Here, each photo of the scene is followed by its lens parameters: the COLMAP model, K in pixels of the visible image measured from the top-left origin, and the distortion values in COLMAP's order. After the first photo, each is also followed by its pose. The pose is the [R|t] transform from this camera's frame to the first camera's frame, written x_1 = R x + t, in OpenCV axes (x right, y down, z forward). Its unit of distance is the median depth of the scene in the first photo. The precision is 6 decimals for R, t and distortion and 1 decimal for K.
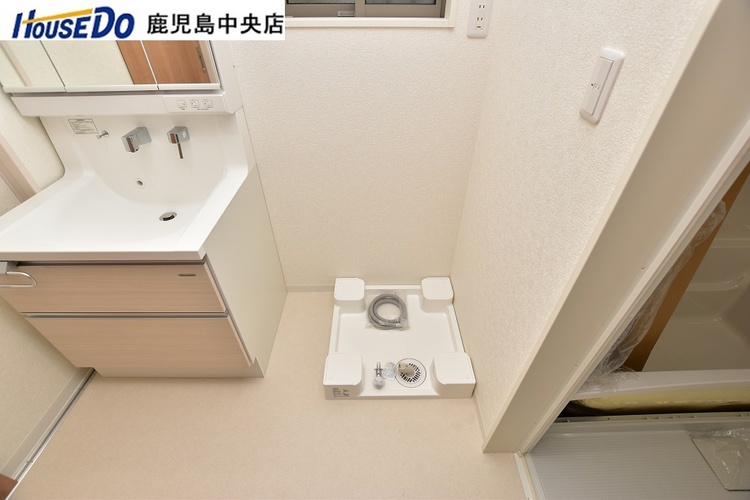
lens RADIAL K [[332.6, 0, 381.7], [0, 332.6, 251.4], [0, 0, 1]] dist [-0.019378, 0.000031]
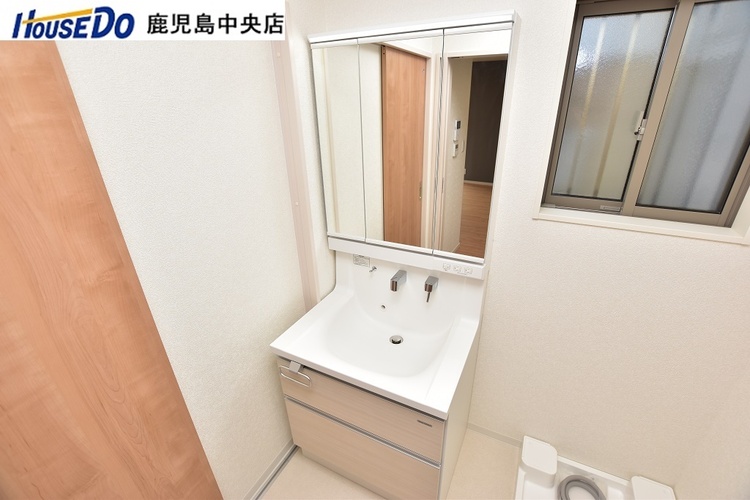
lens RADIAL K [[332.6, 0, 381.7], [0, 332.6, 251.4], [0, 0, 1]] dist [-0.019378, 0.000031]
pose [[0.893560, 0.170807, -0.415182, -0.286330], [-0.265718, 0.946632, -0.182435, -0.191322], [0.361863, 0.273338, 0.891258, -0.166902]]
